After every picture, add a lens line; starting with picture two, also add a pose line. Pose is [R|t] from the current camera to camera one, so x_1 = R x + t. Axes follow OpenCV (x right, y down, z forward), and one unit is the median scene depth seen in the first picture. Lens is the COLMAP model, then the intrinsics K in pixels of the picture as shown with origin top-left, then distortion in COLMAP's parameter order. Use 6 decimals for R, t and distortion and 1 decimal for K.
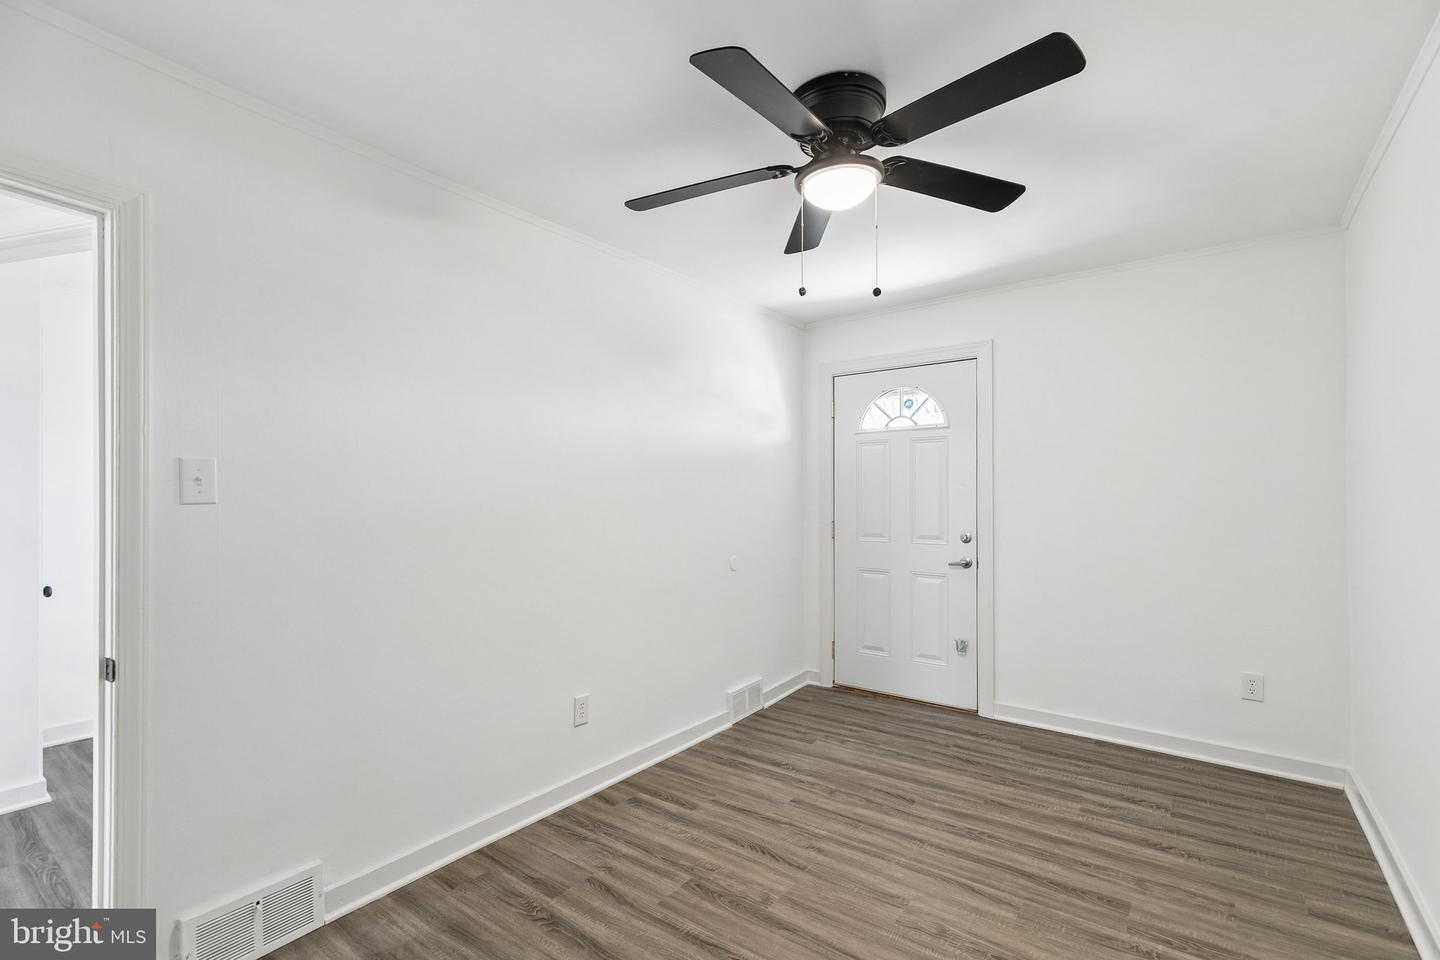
lens RADIAL K [[650.2, 0, 719.1], [0, 650.2, 485.9], [0, 0, 1]] dist [0.008239, -0.000251]
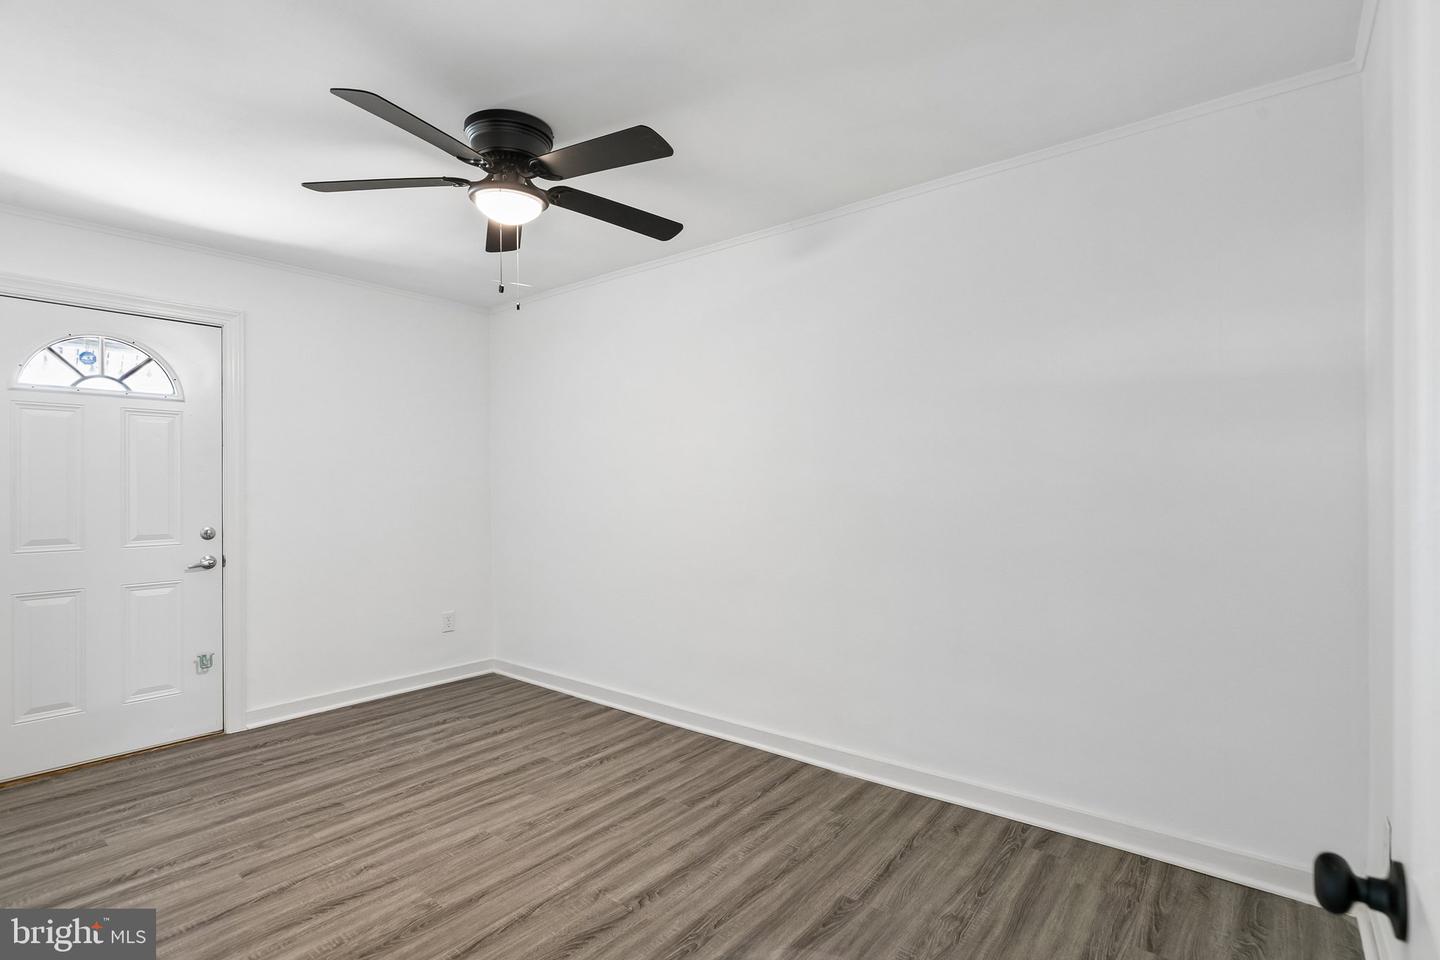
lens RADIAL K [[690.4, 0, 713.4], [0, 690.4, 479.3], [0, 0, 1]] dist [0.003026, 0.000534]
pose [[0.041950, 0.013556, 0.999028, -0.681900], [-0.009410, 0.999869, -0.013172, 0.019250], [-0.999075, -0.008848, 0.042072, 0.408882]]
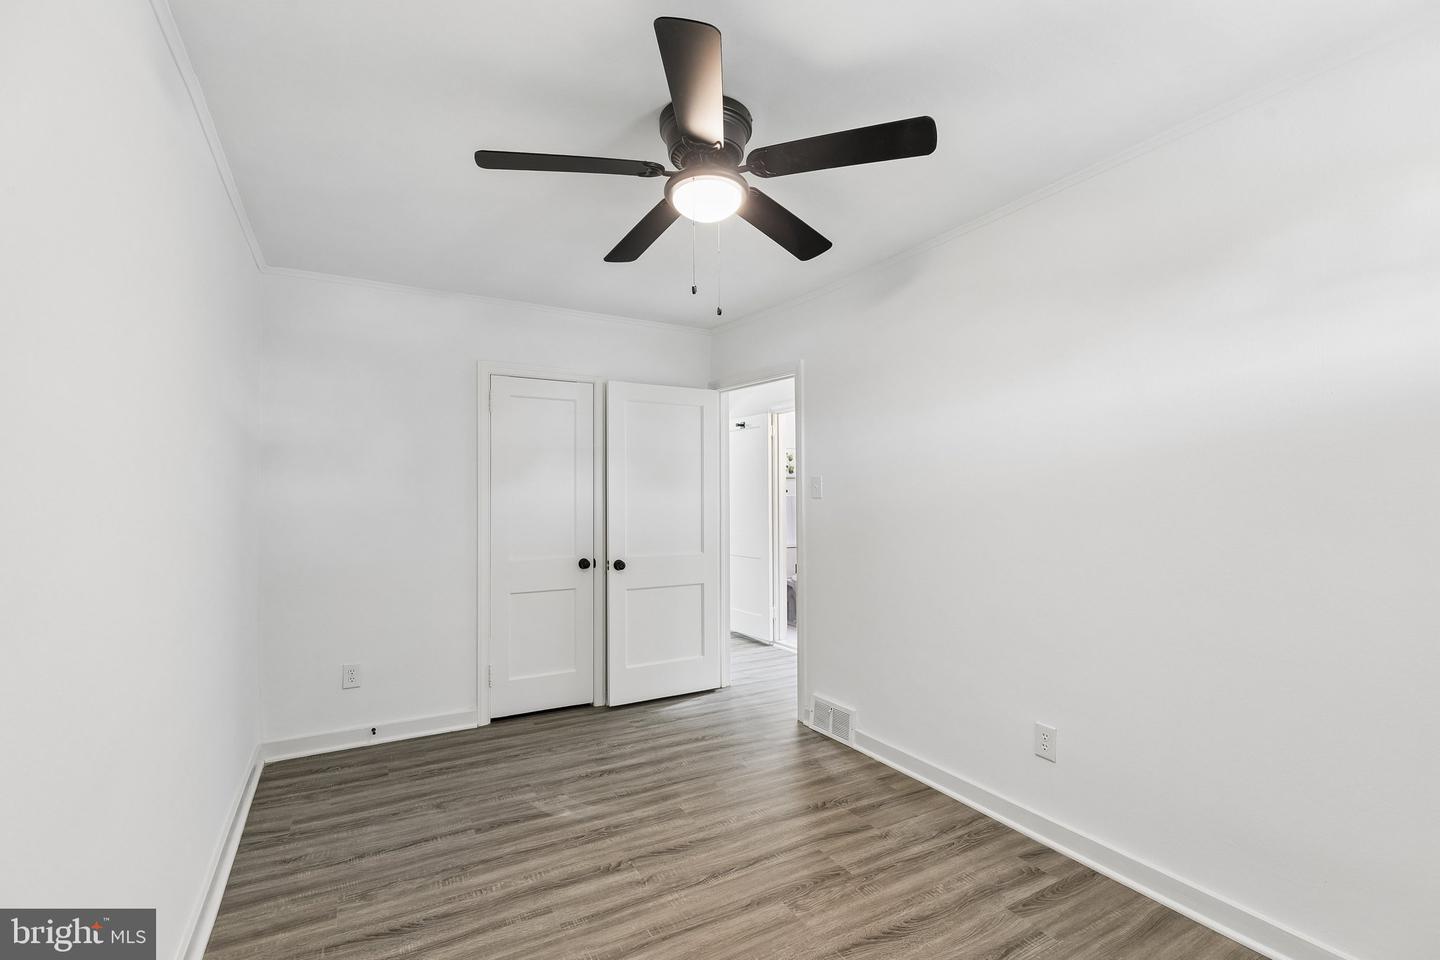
lens RADIAL K [[650.2, 0, 718.0], [0, 650.2, 492.4], [0, 0, 1]] dist [0.008239, -0.000251]
pose [[-0.405370, 0.002624, -0.914149, 0.758026], [0.027513, 0.999578, -0.009331, 0.010438], [0.913739, -0.028934, -0.405271, 0.971806]]
